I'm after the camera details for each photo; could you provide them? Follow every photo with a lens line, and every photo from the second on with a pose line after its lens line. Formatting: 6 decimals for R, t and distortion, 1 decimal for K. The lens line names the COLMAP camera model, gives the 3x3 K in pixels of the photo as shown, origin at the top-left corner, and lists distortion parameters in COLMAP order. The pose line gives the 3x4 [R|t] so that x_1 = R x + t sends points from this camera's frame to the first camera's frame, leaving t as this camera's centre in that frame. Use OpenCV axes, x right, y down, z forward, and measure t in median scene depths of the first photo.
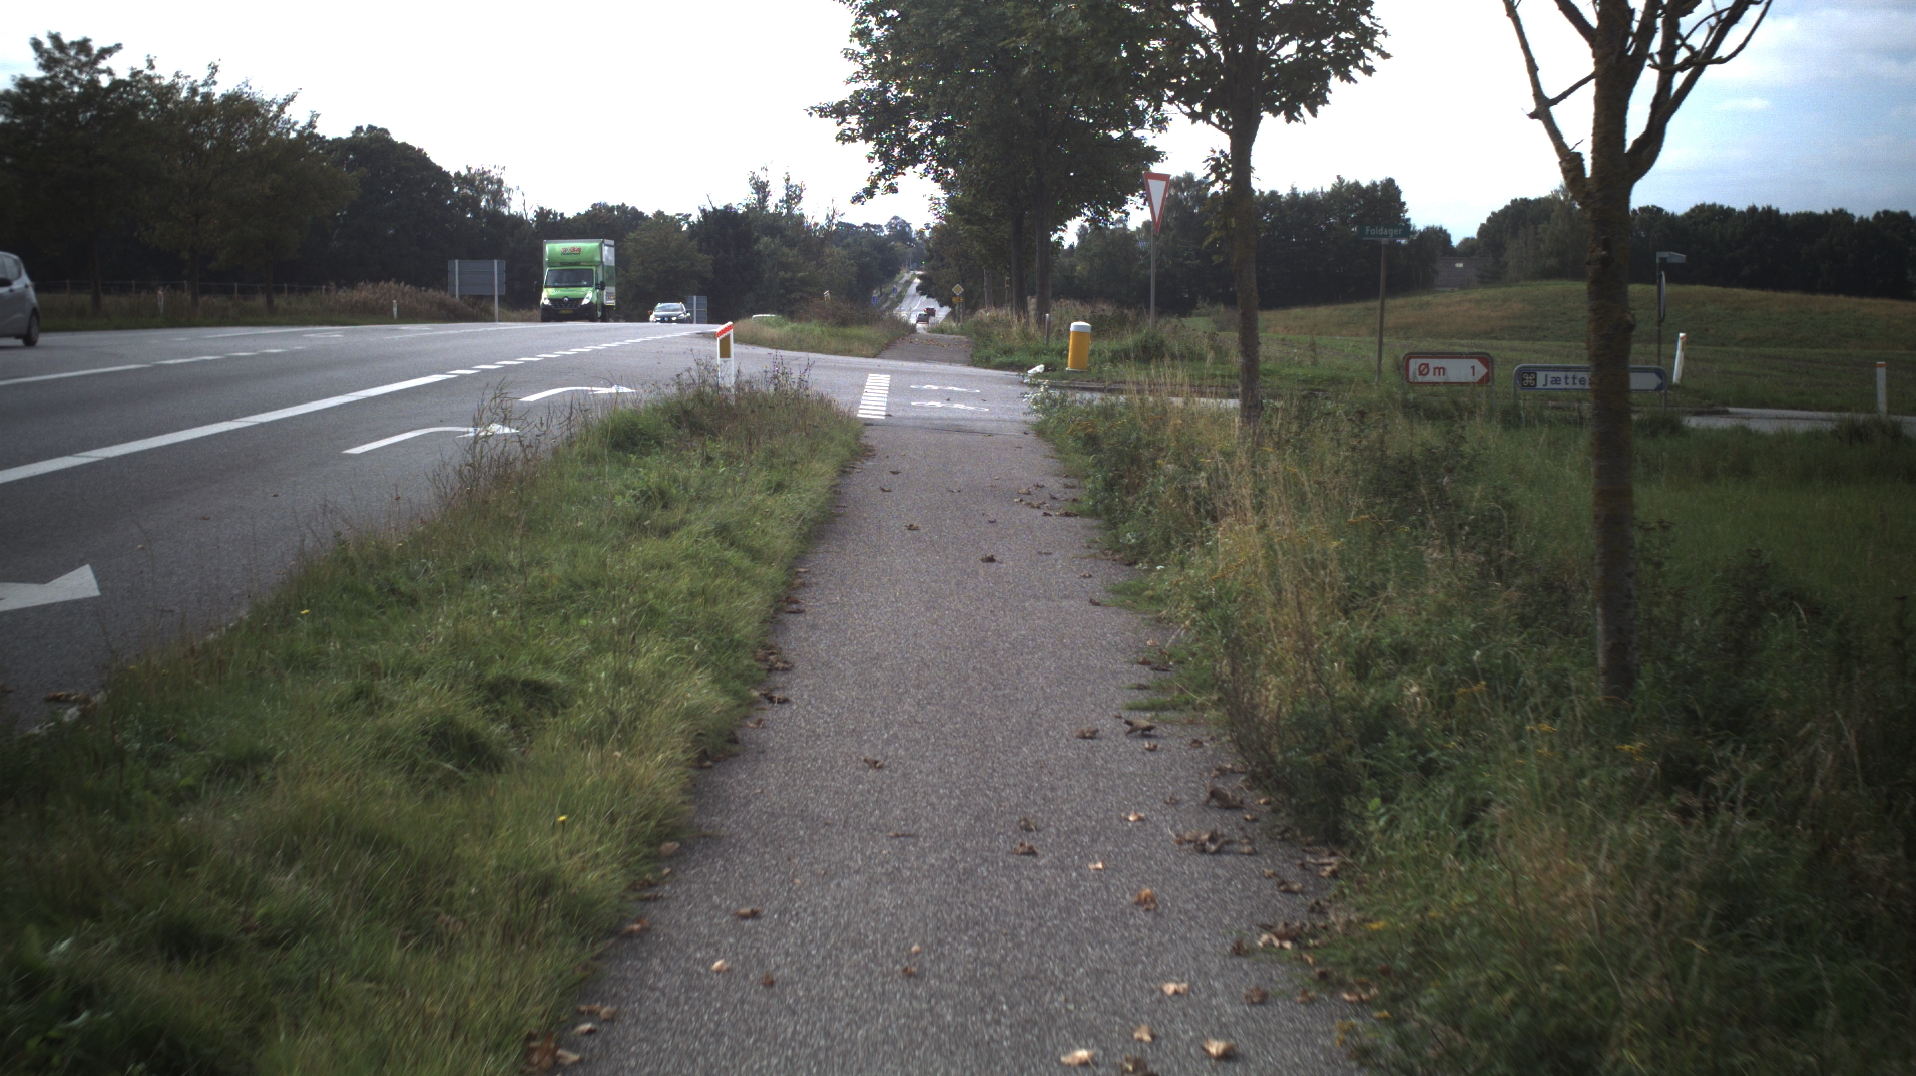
lens RADIAL K [[3380.4, 0, 967.7], [0, 3380.4, 541.7], [0, 0, 1]] dist [-0.267955, 0.000000]
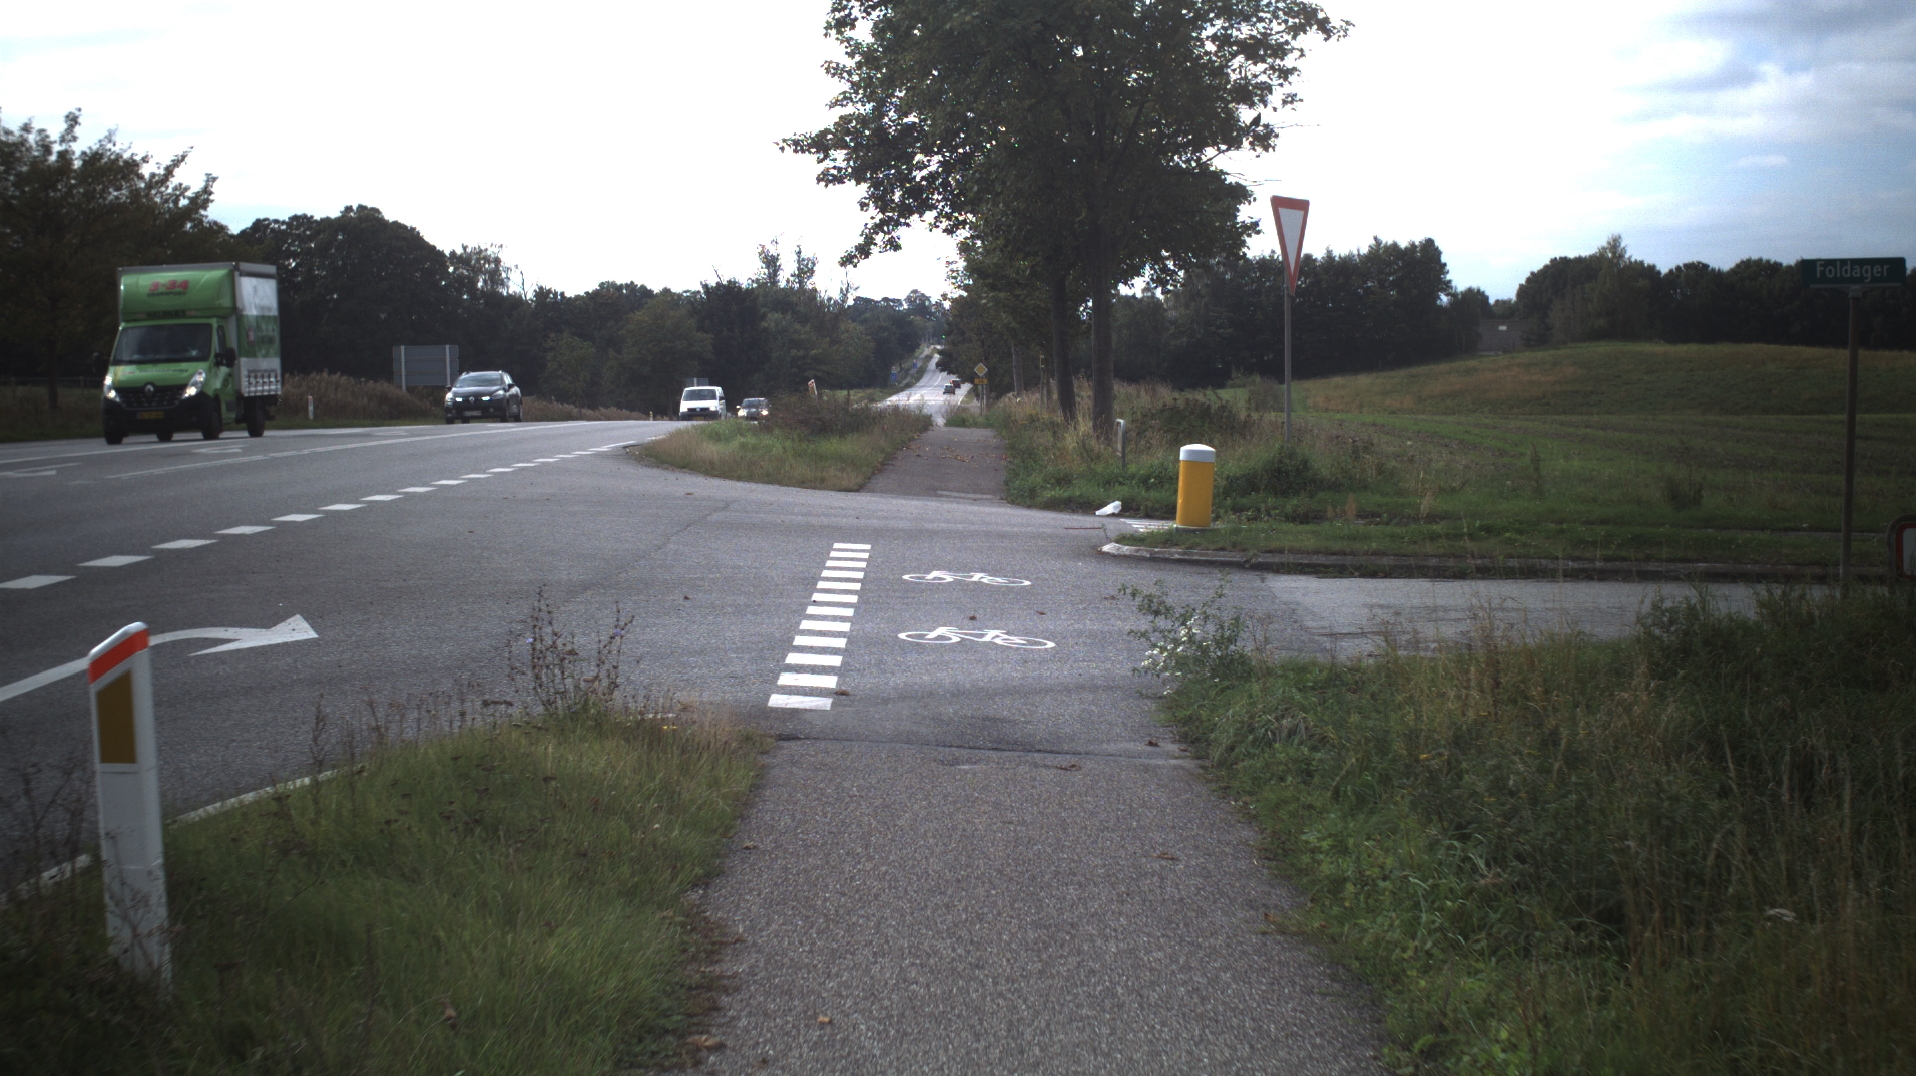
lens RADIAL K [[3380.4, 0, 966.3], [0, 3380.4, 540.4], [0, 0, 1]] dist [-0.267955, 0.000000]
pose [[0.999771, -0.019950, -0.007799, -0.001257], [0.019774, 0.999562, -0.022003, -0.021233], [0.008235, 0.021844, 0.999727, 0.243264]]
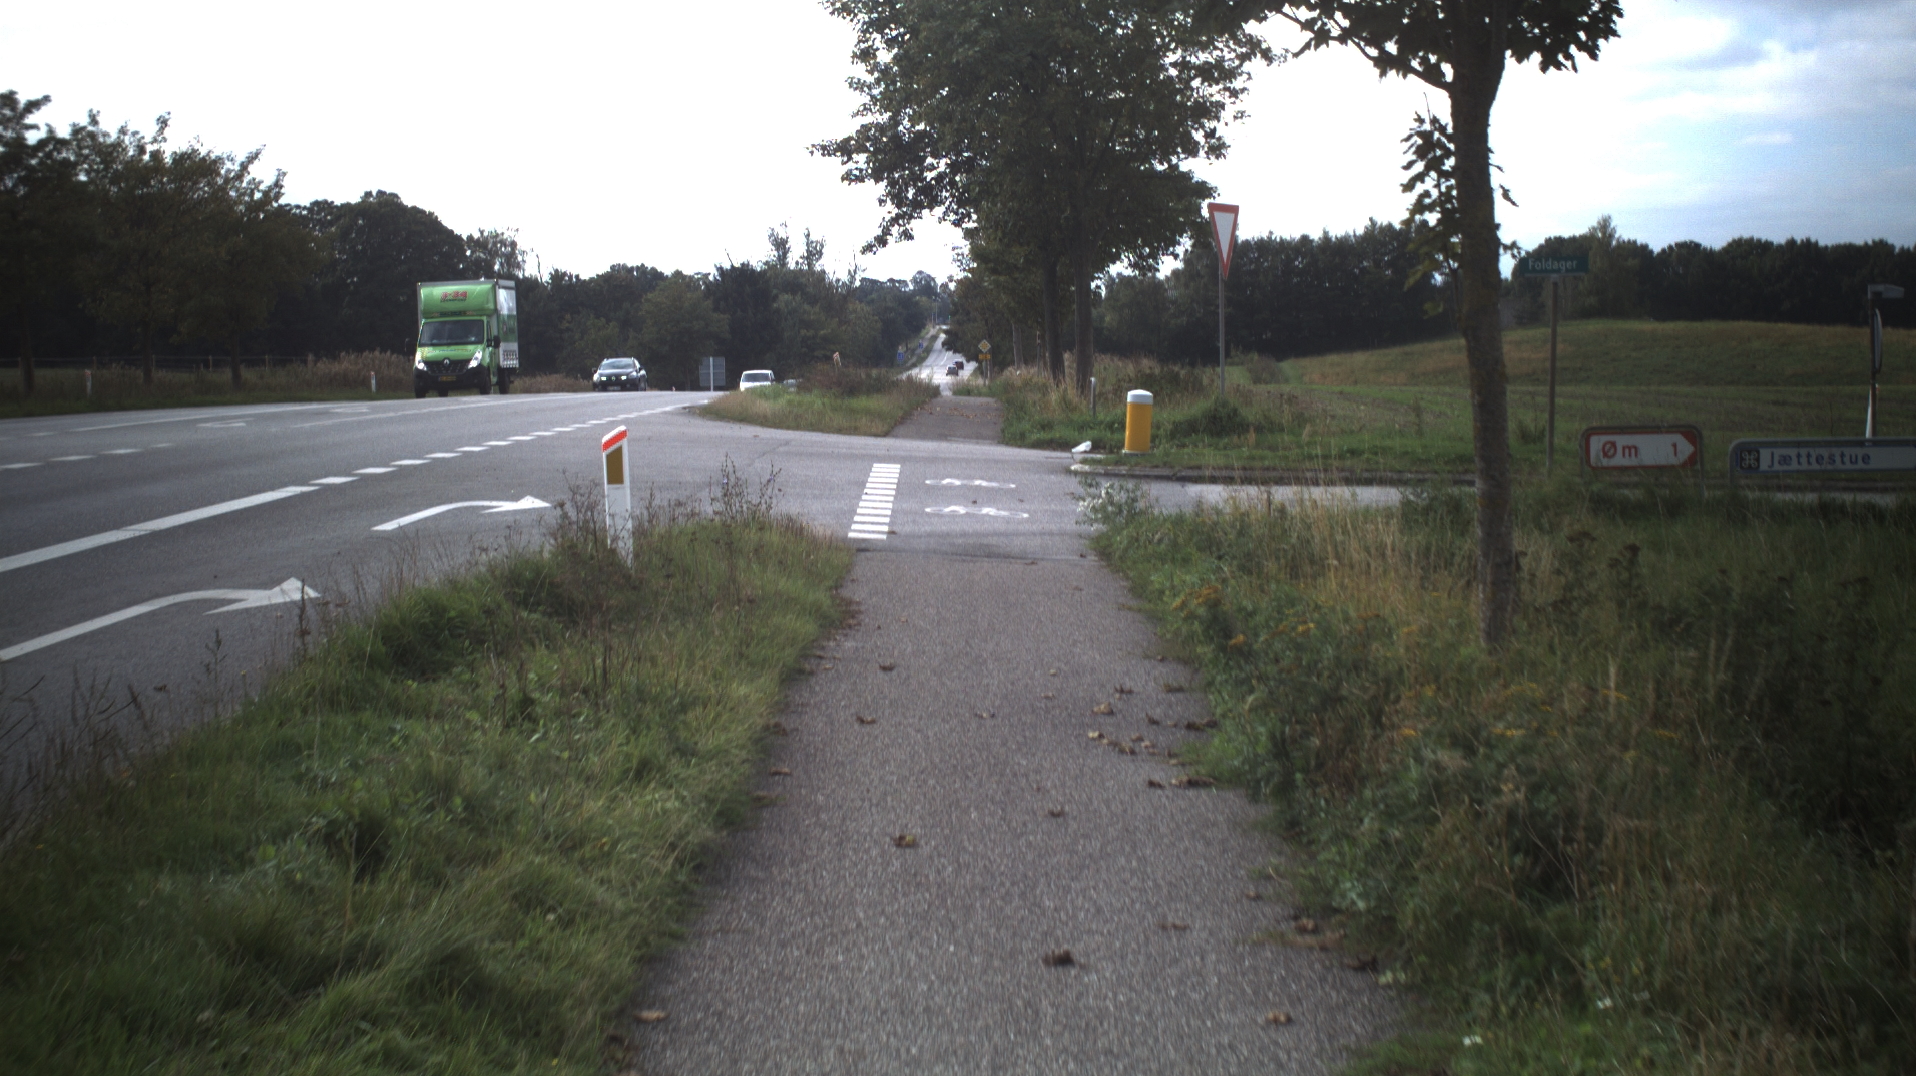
lens RADIAL K [[3380.4, 0, 954.2], [0, 3380.4, 543.5], [0, 0, 1]] dist [-0.267955, 0.000000]
pose [[0.999644, -0.023109, -0.013309, -0.000216], [0.022903, 0.999619, -0.015426, -0.010543], [0.013661, 0.015116, 0.999792, 0.121555]]
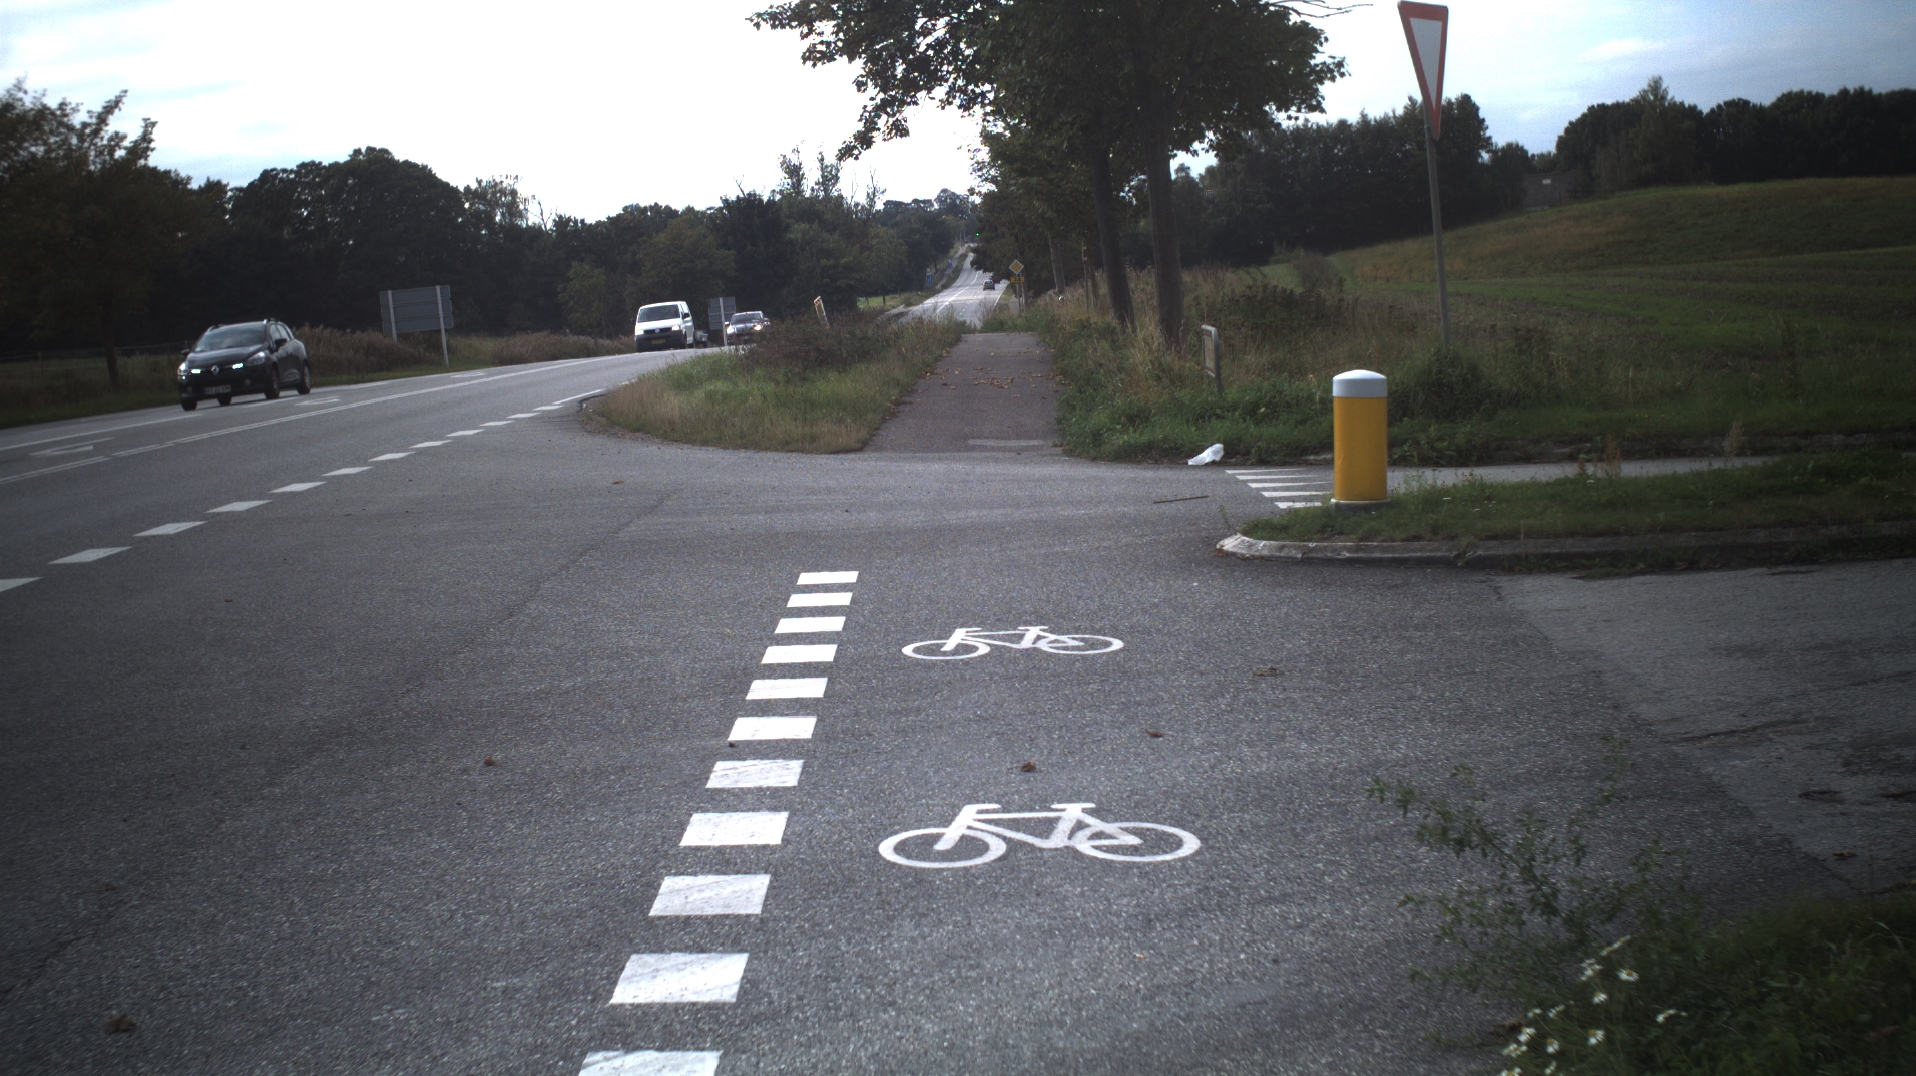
lens RADIAL K [[3380.4, 0, 945.4], [0, 3380.4, 531.3], [0, 0, 1]] dist [-0.267955, 0.000000]
pose [[0.994861, -0.096271, -0.031354, -0.001061], [0.096449, 0.995329, 0.004202, -0.031105], [0.030803, -0.007205, 0.999499, 0.365829]]
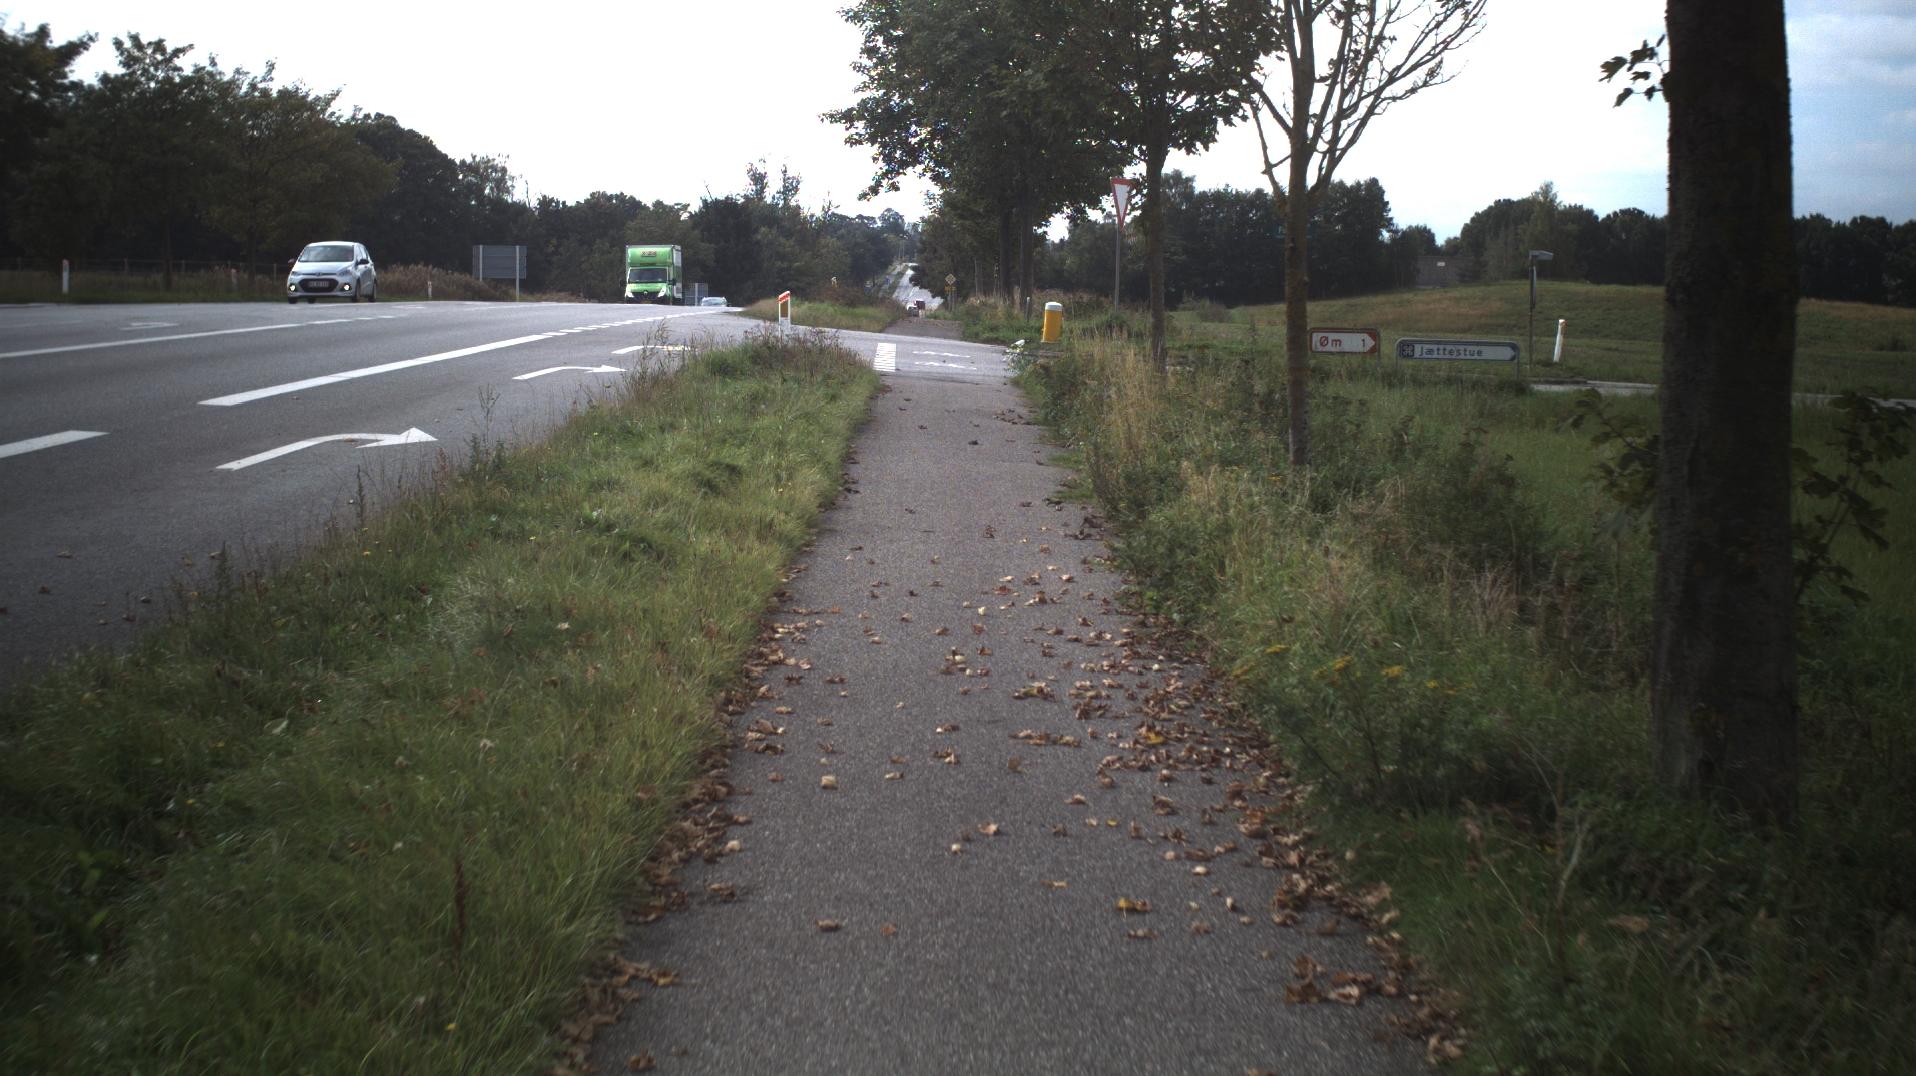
lens RADIAL K [[3380.4, 0, 954.0], [0, 3380.4, 546.7], [0, 0, 1]] dist [-0.267955, 0.000000]
pose [[0.999910, 0.013417, -0.000497, -0.000302], [-0.013415, 0.999903, 0.003609, 0.010787], [0.000546, -0.003602, 0.999993, -0.121888]]
